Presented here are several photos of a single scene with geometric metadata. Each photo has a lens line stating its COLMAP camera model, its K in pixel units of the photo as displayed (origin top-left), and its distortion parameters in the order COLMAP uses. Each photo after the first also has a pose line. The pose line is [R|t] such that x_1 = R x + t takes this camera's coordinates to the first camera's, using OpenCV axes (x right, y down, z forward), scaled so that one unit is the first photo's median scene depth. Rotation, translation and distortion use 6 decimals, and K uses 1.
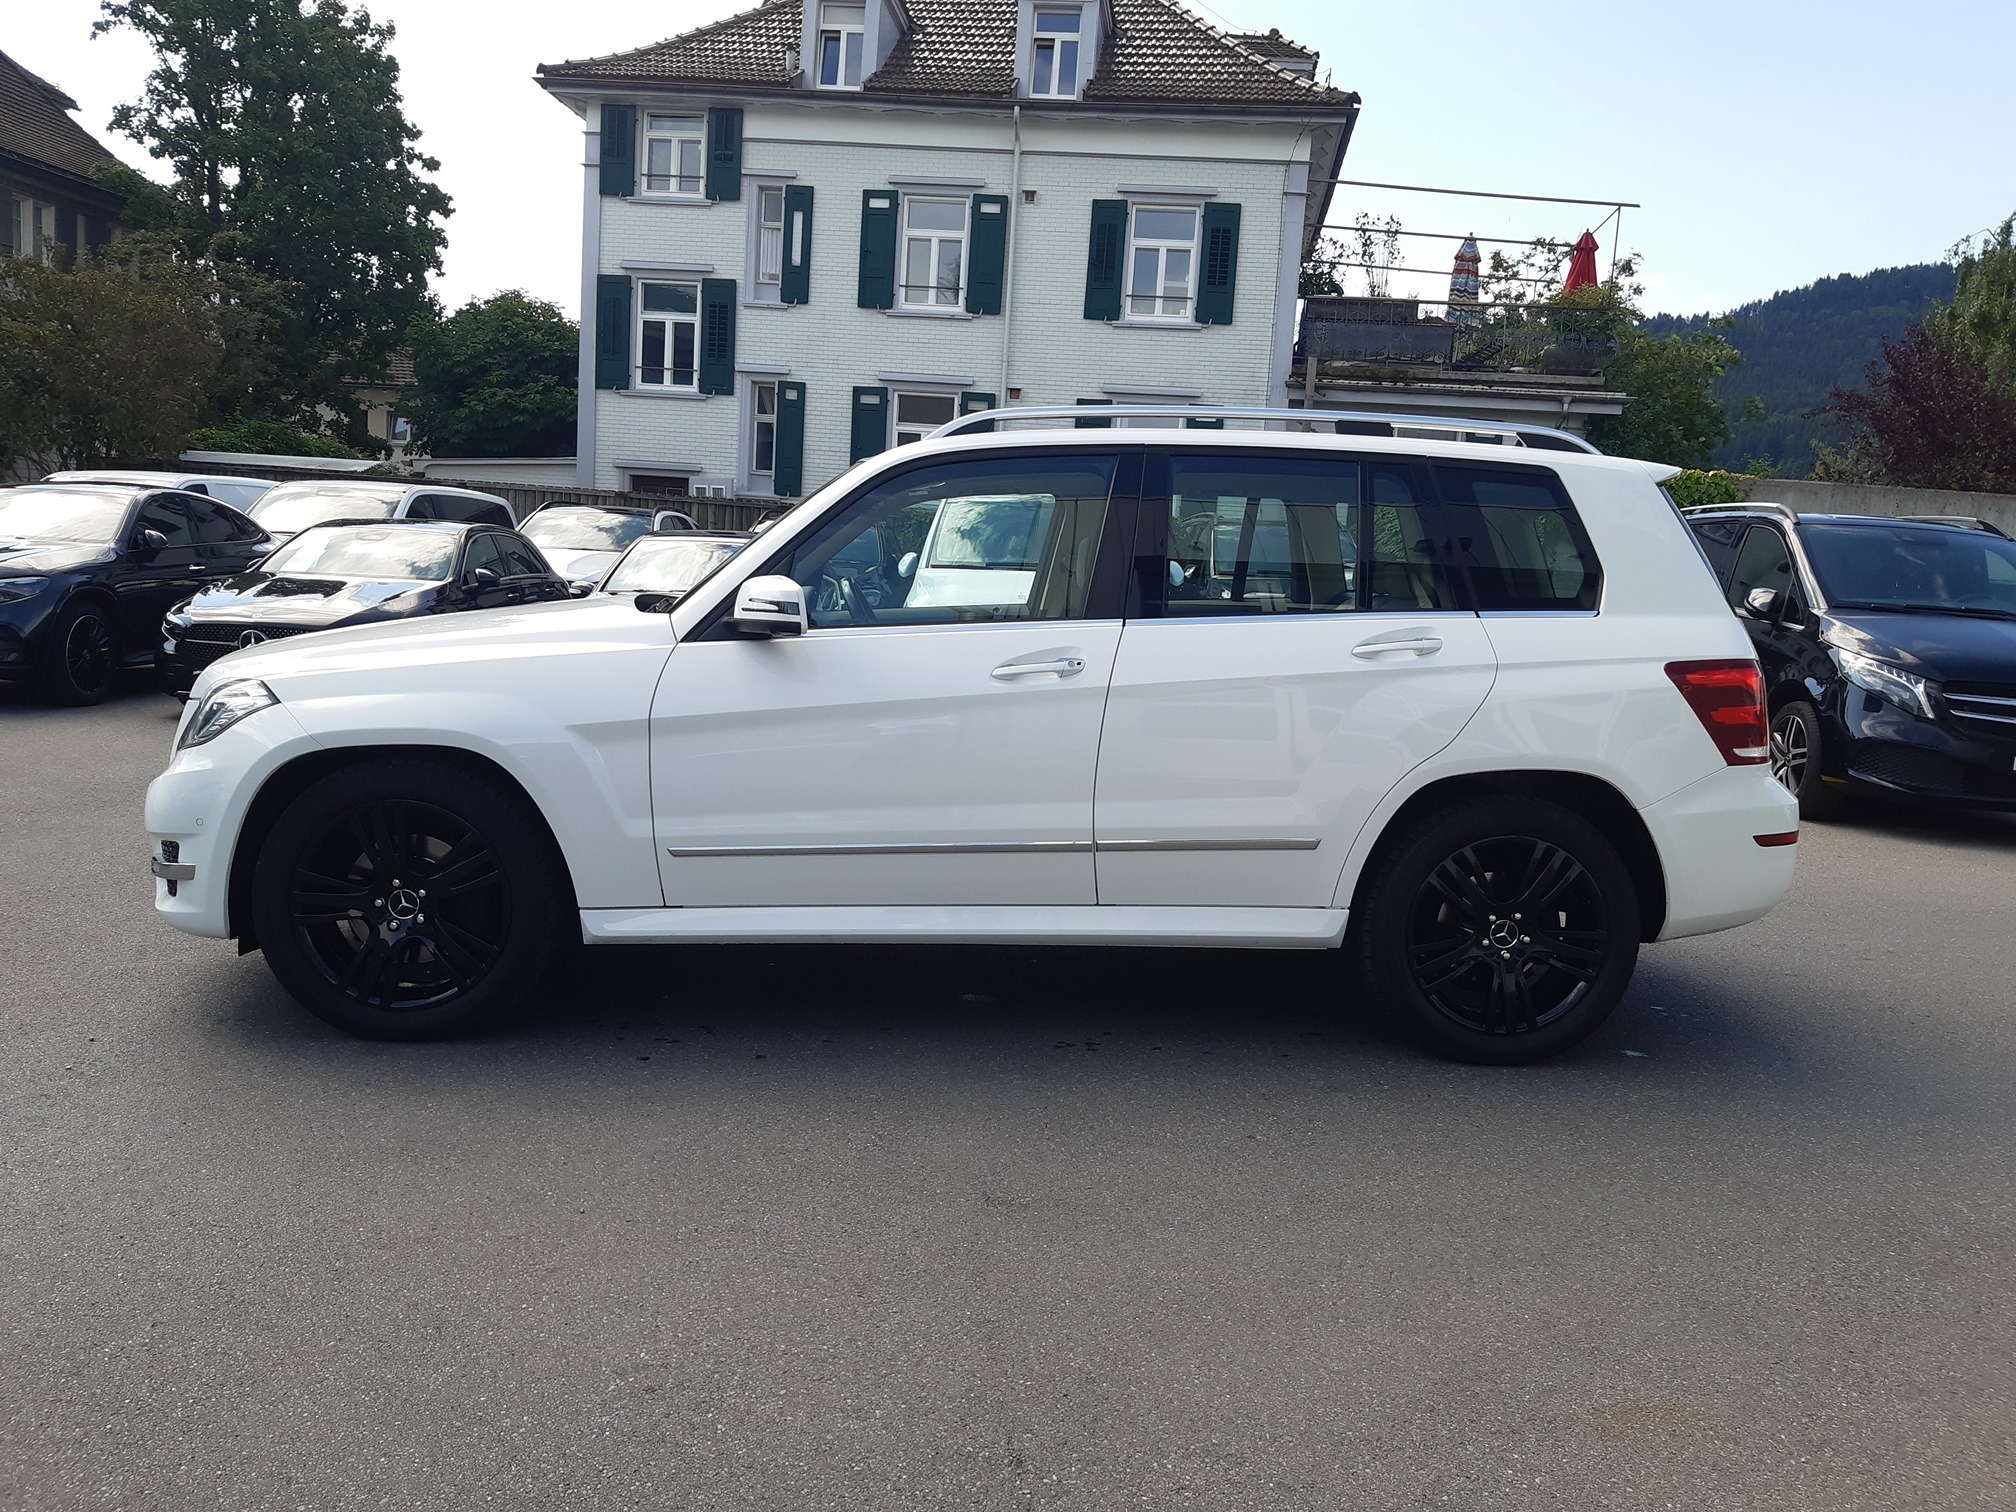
lens RADIAL K [[1570.1, 0, 1008.0], [0, 1570.1, 756.0], [0, 0, 1]] dist [0.026629, -0.009960]
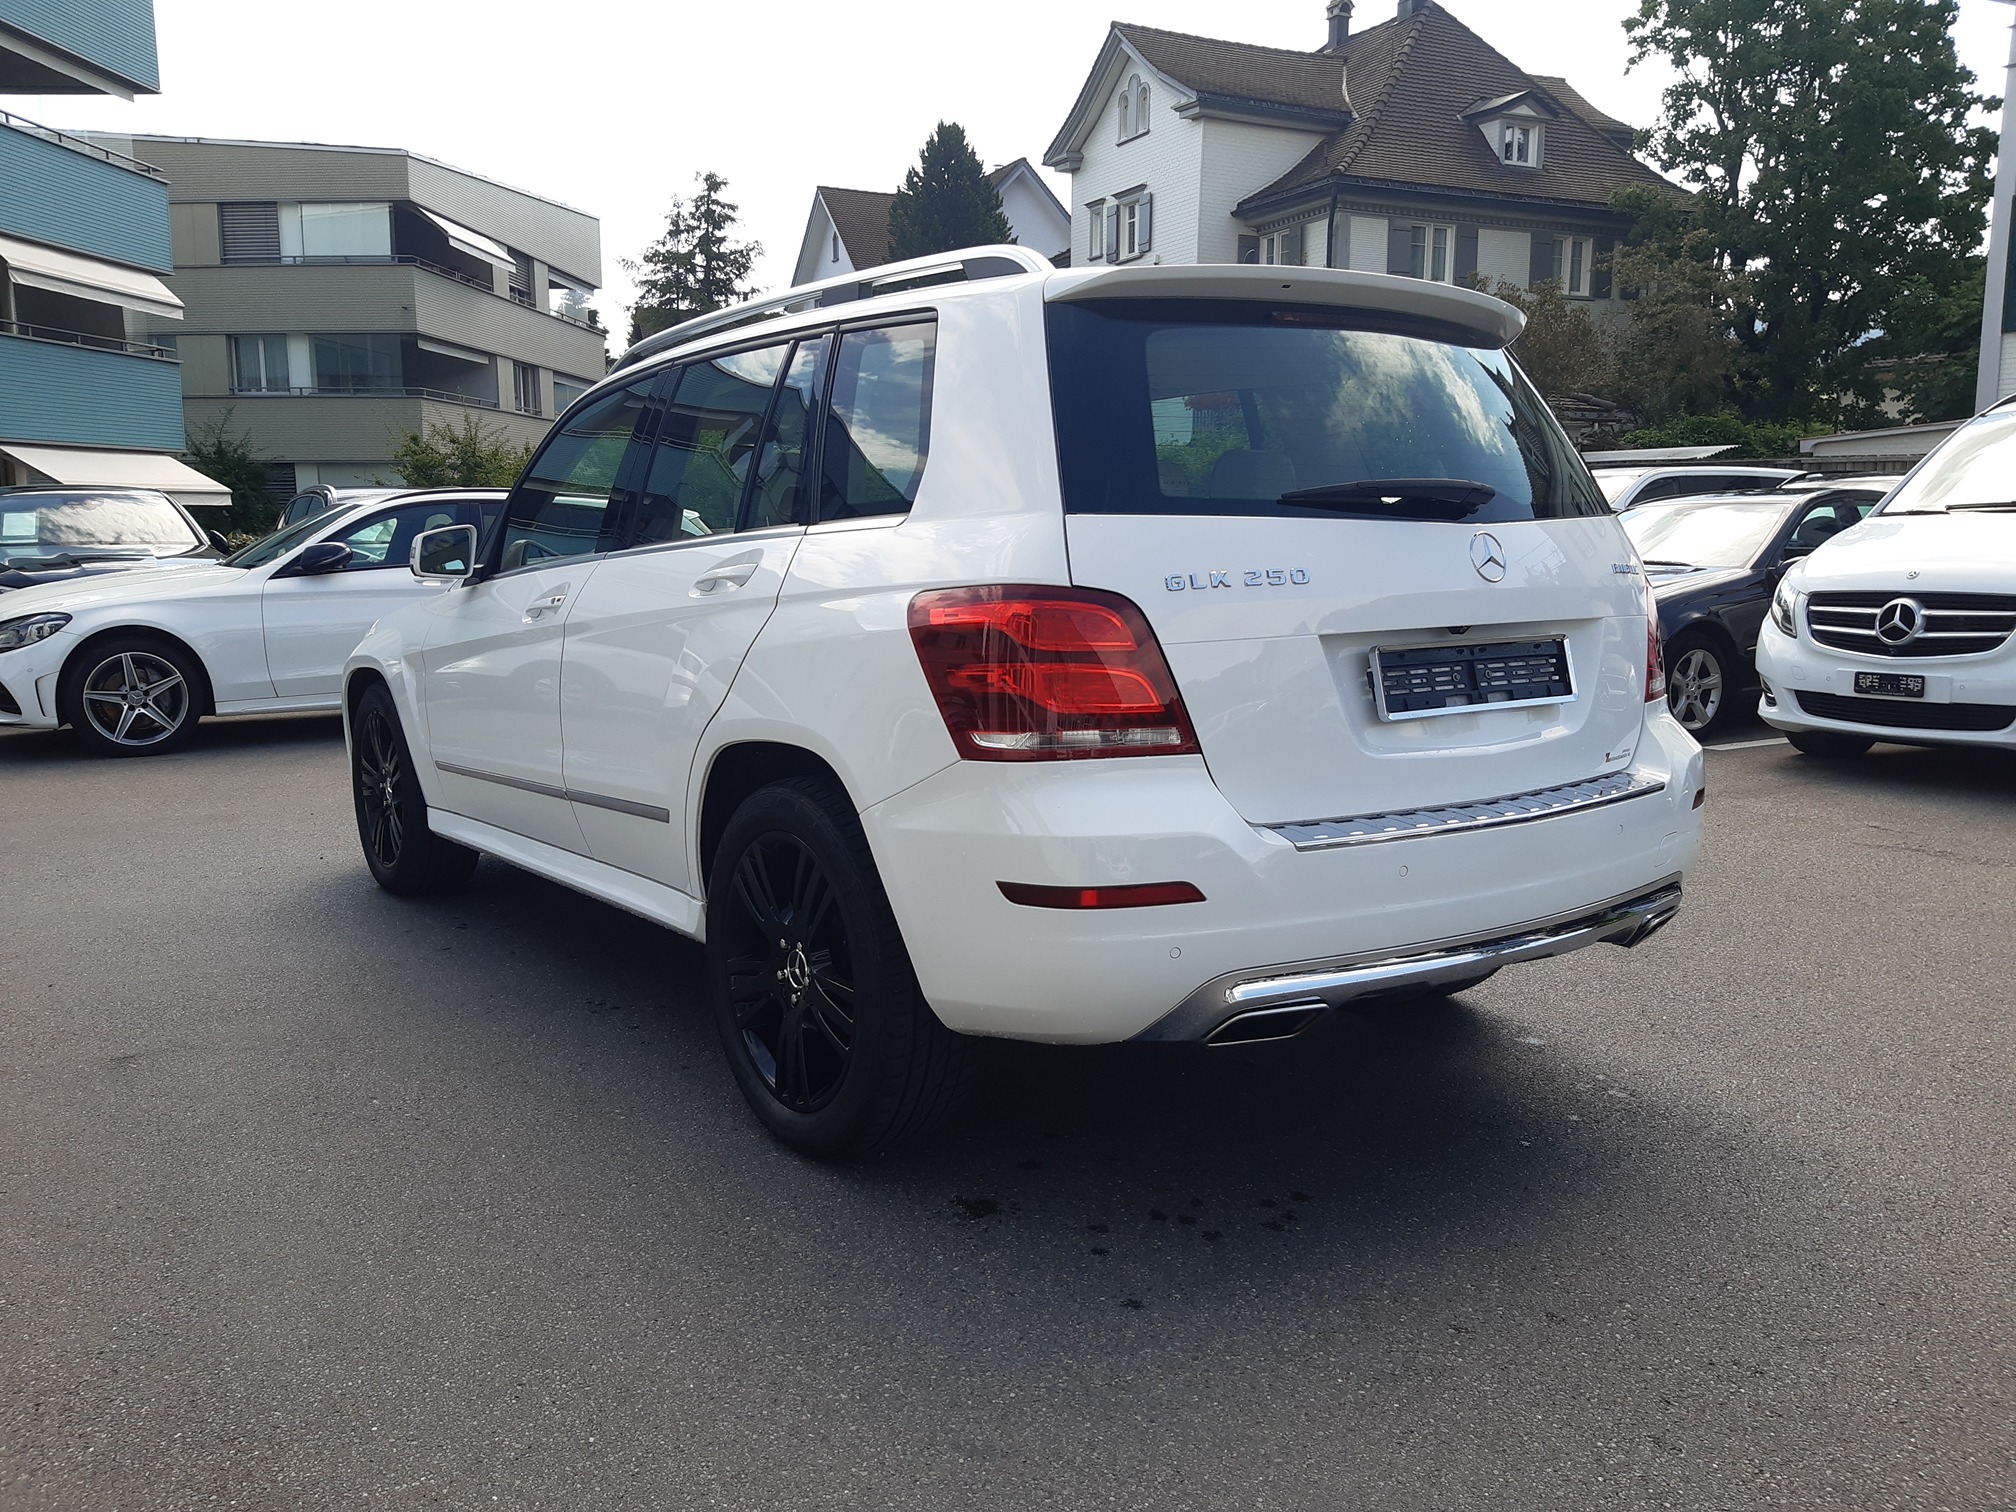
lens RADIAL K [[1584.3, 0, 1008.0], [0, 1584.3, 756.0], [0, 0, 1]] dist [0.039727, -0.084098]
pose [[0.508369, 0.078510, -0.857553, 0.227638], [-0.084518, 0.995576, 0.041043, -0.005015], [0.856982, 0.051614, 0.512756, 0.161818]]
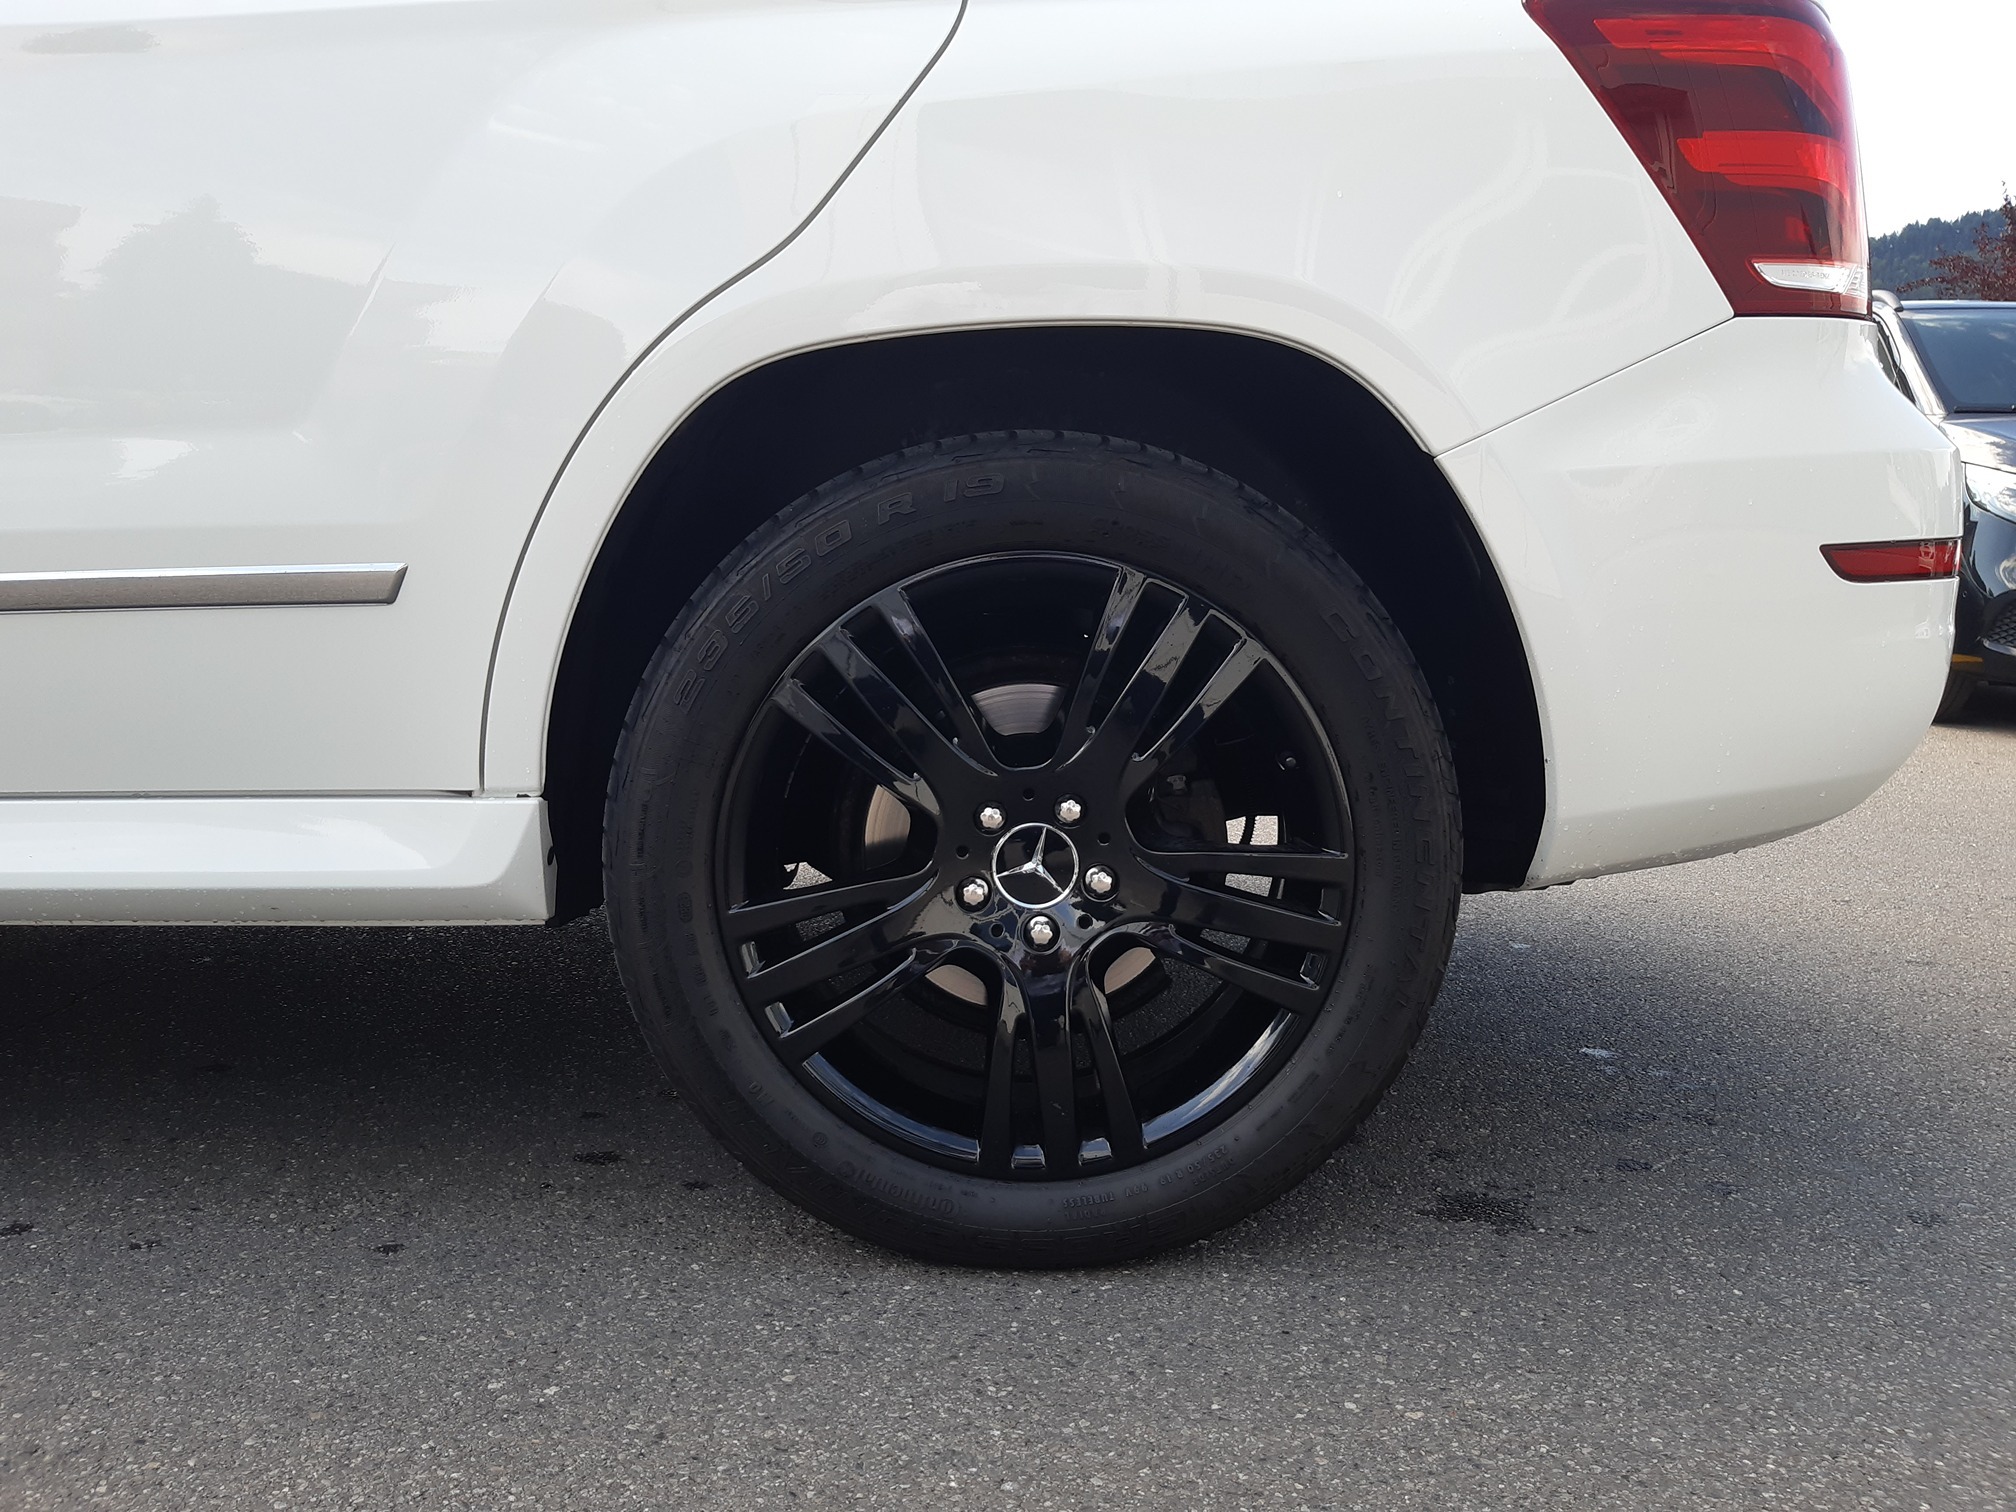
lens RADIAL K [[1570.1, 0, 1008.0], [0, 1570.1, 756.0], [0, 0, 1]] dist [0.026629, -0.009960]
pose [[0.998997, -0.012228, -0.043068, 0.075024], [0.013379, 0.999558, 0.026537, 0.018926], [0.042724, -0.027087, 0.998720, 0.157088]]
